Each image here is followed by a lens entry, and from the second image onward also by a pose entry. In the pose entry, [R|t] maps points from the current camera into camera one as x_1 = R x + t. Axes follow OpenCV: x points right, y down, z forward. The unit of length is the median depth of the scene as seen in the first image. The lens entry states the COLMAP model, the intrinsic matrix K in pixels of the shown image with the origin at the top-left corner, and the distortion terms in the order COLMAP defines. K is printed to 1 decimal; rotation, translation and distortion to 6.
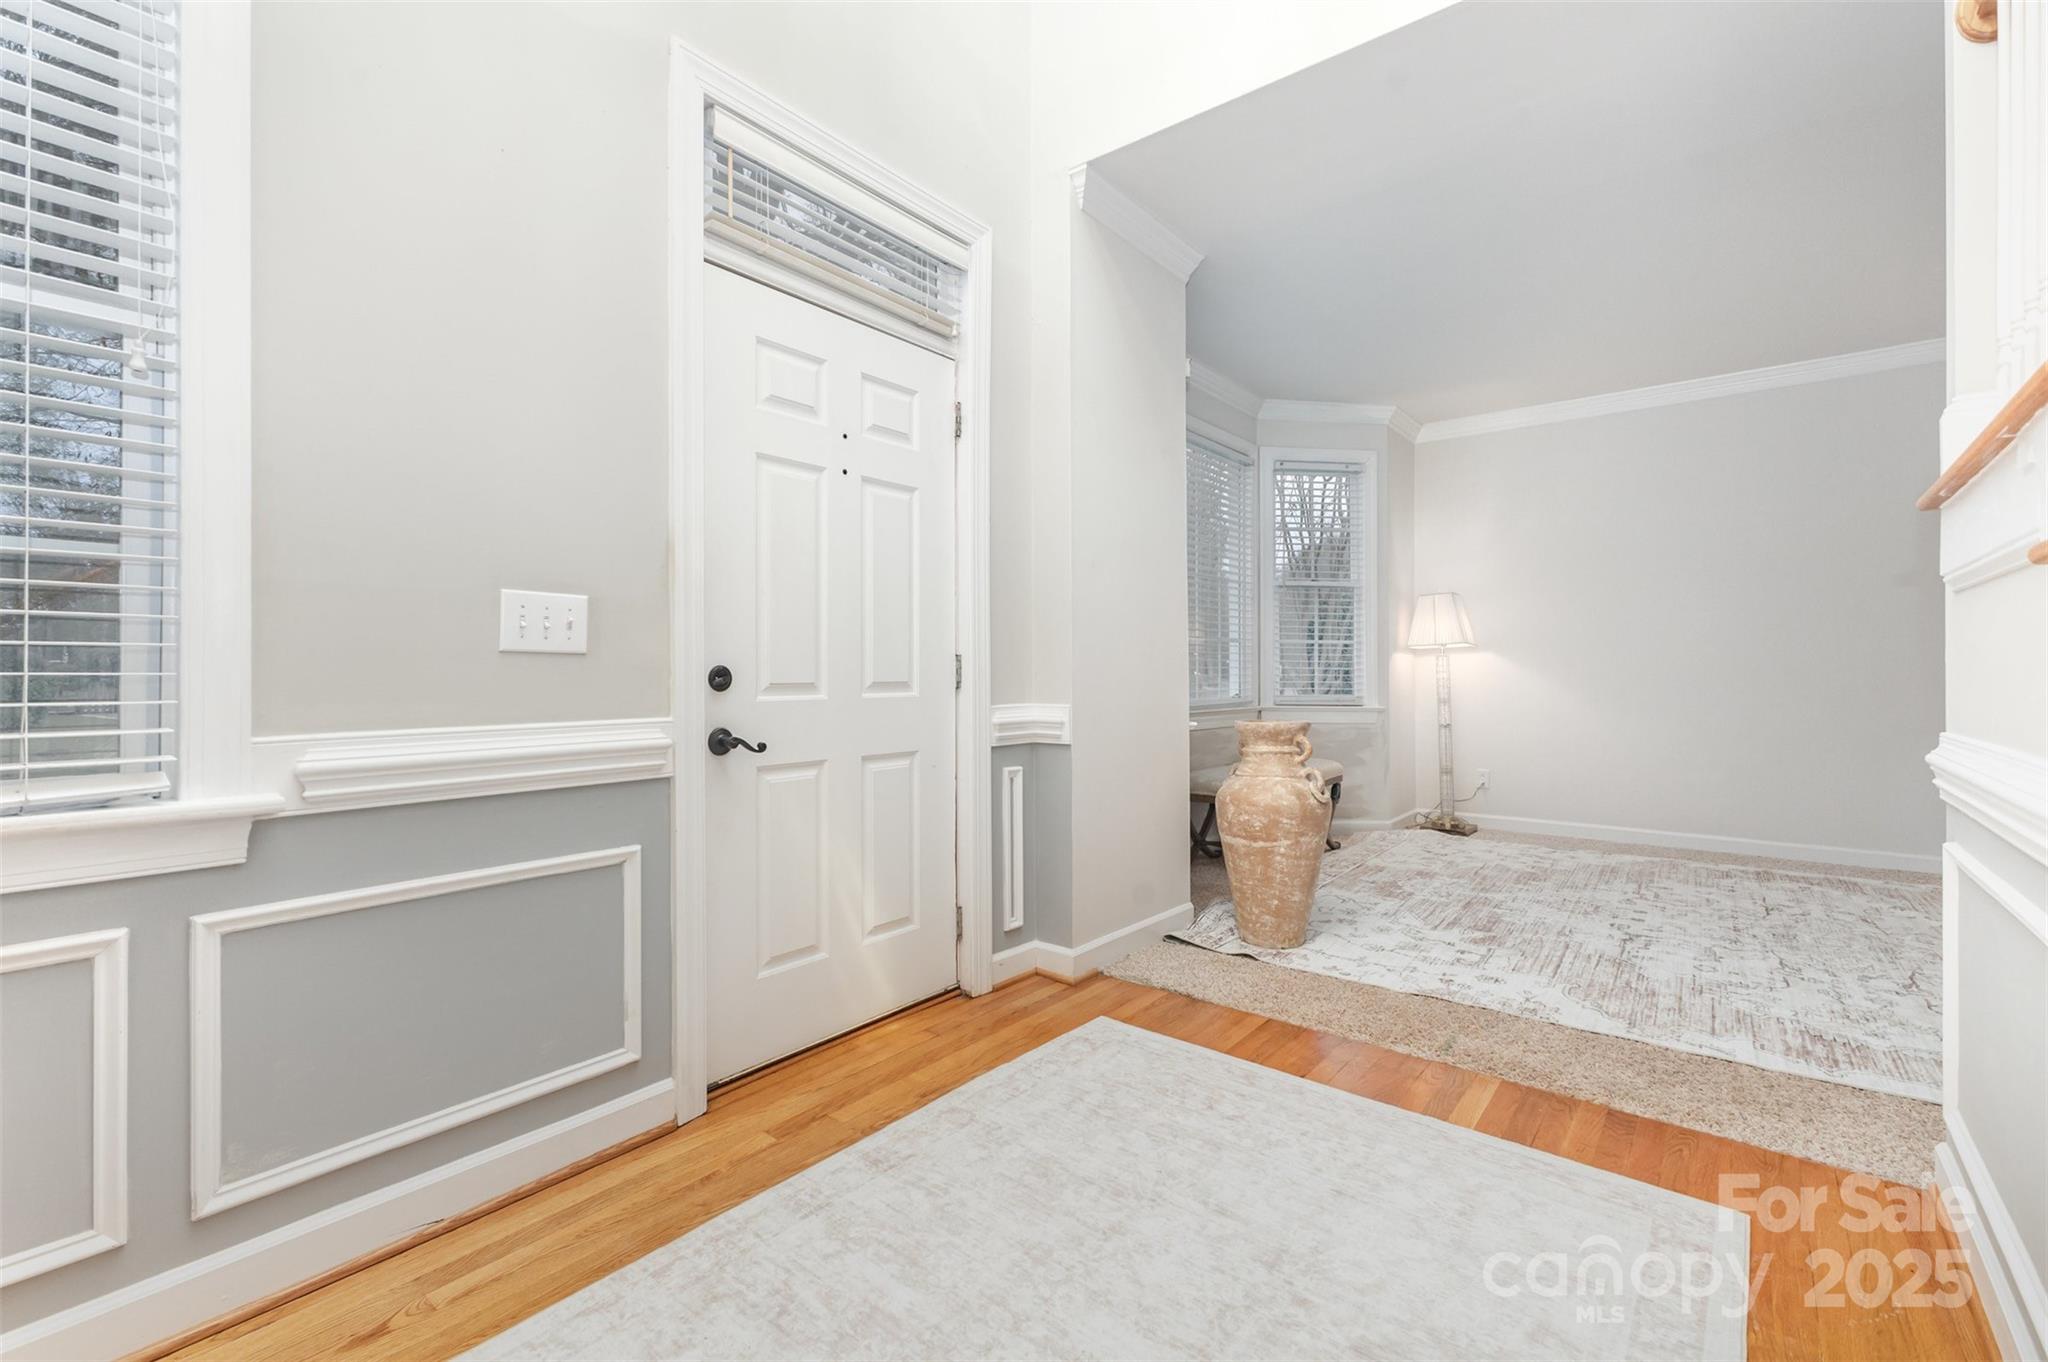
lens RADIAL K [[889.0, 0, 1017.8], [0, 889.0, 675.6], [0, 0, 1]] dist [0.009478, -0.000165]
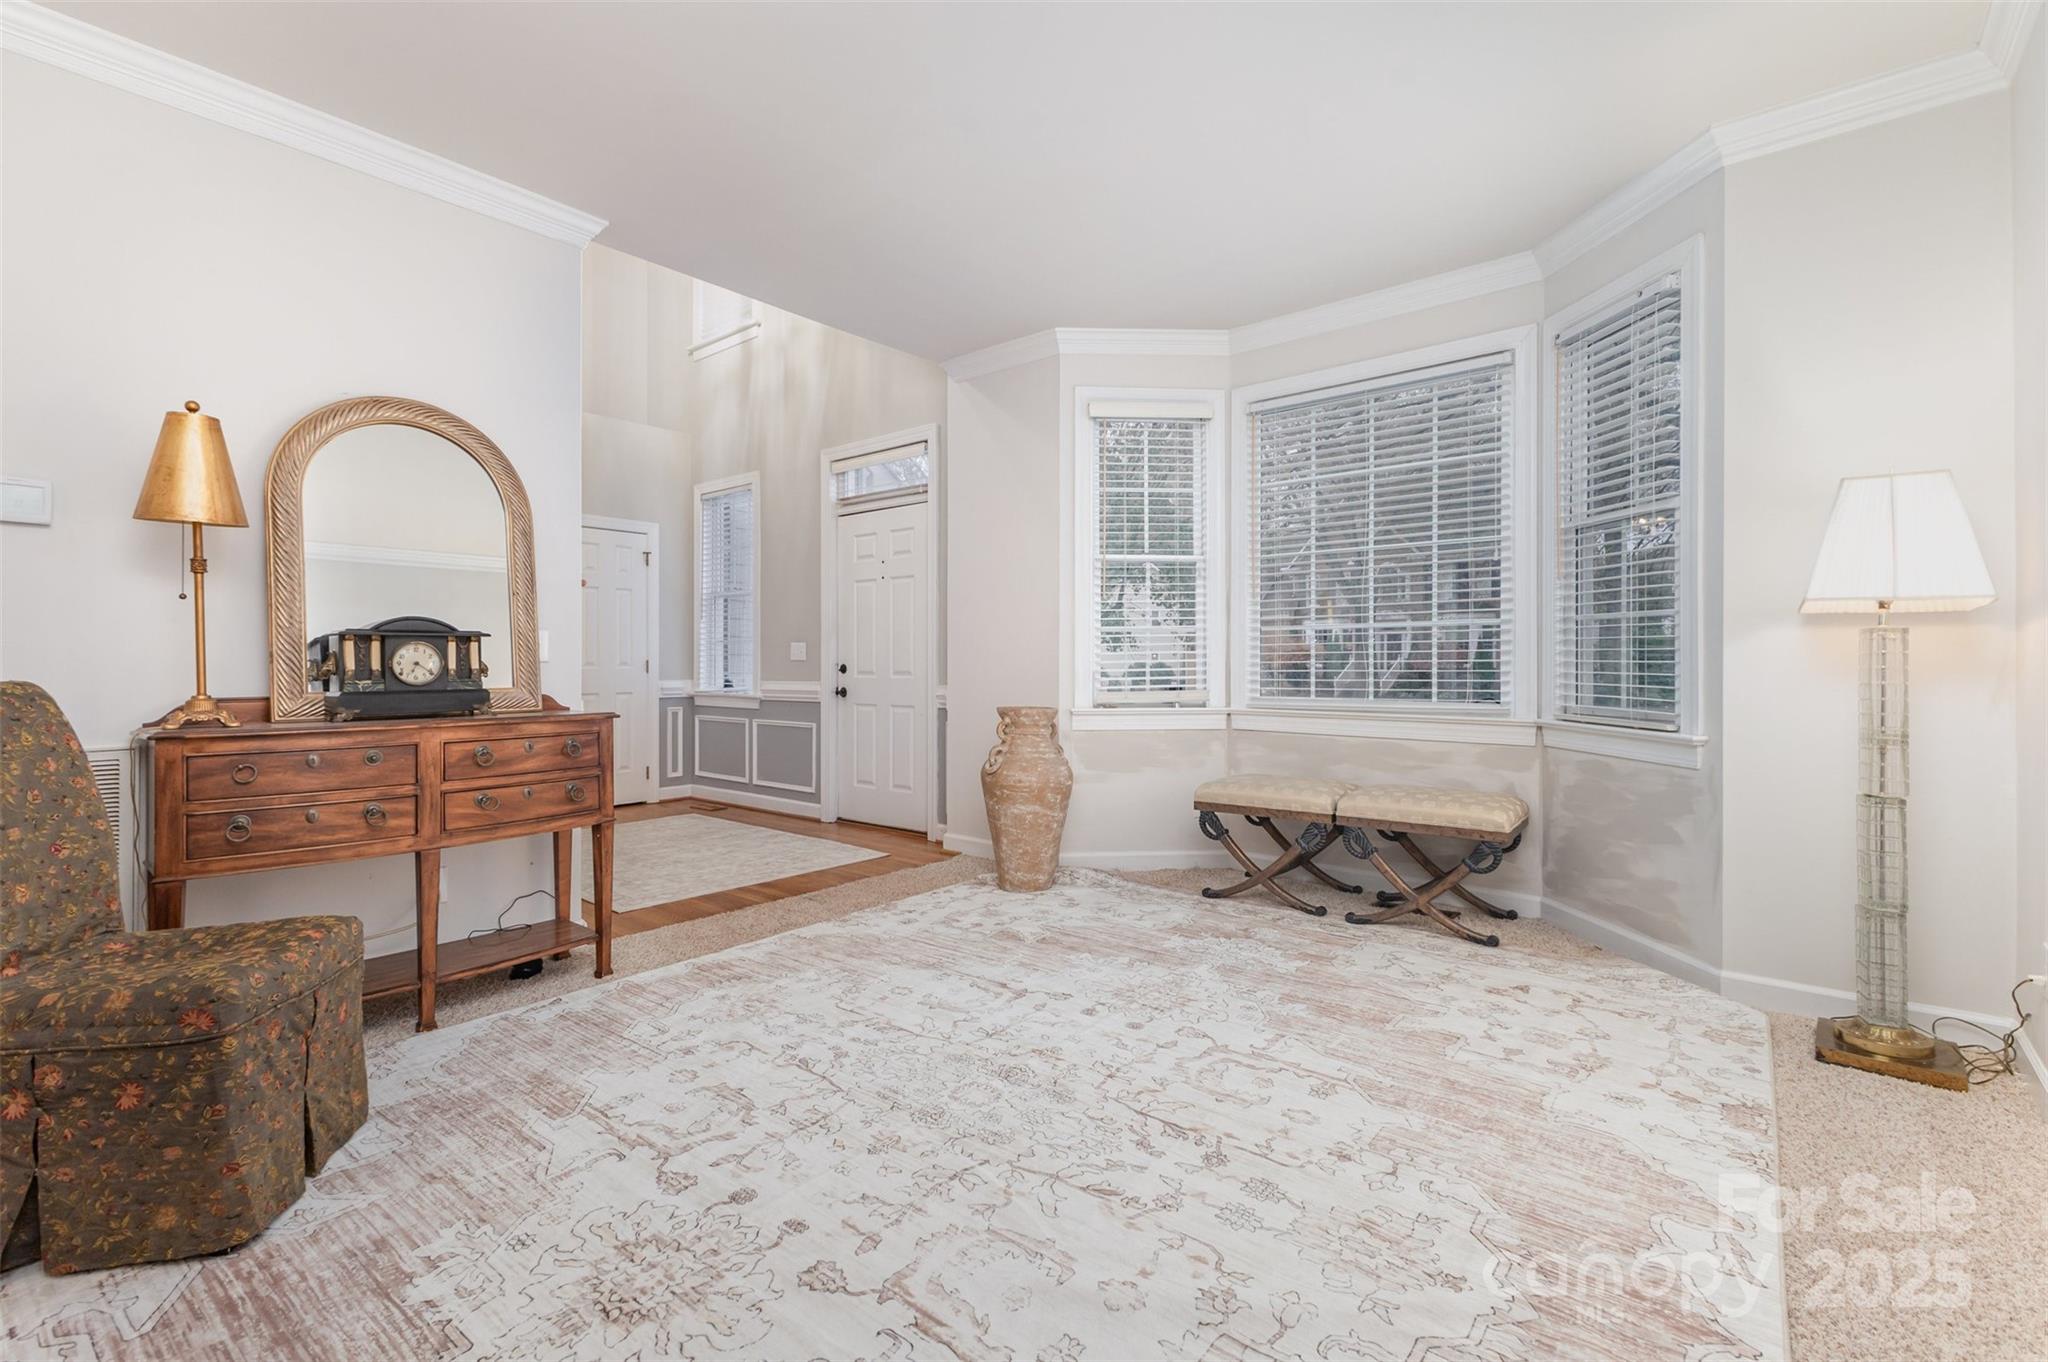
lens RADIAL K [[889.0, 0, 1017.8], [0, 889.0, 675.6], [0, 0, 1]] dist [0.009478, -0.000165]
pose [[-0.023546, 0.008581, -0.999686, 1.865807], [-0.006409, 0.999941, 0.008734, -0.002481], [0.999702, 0.006613, -0.023490, 1.271562]]
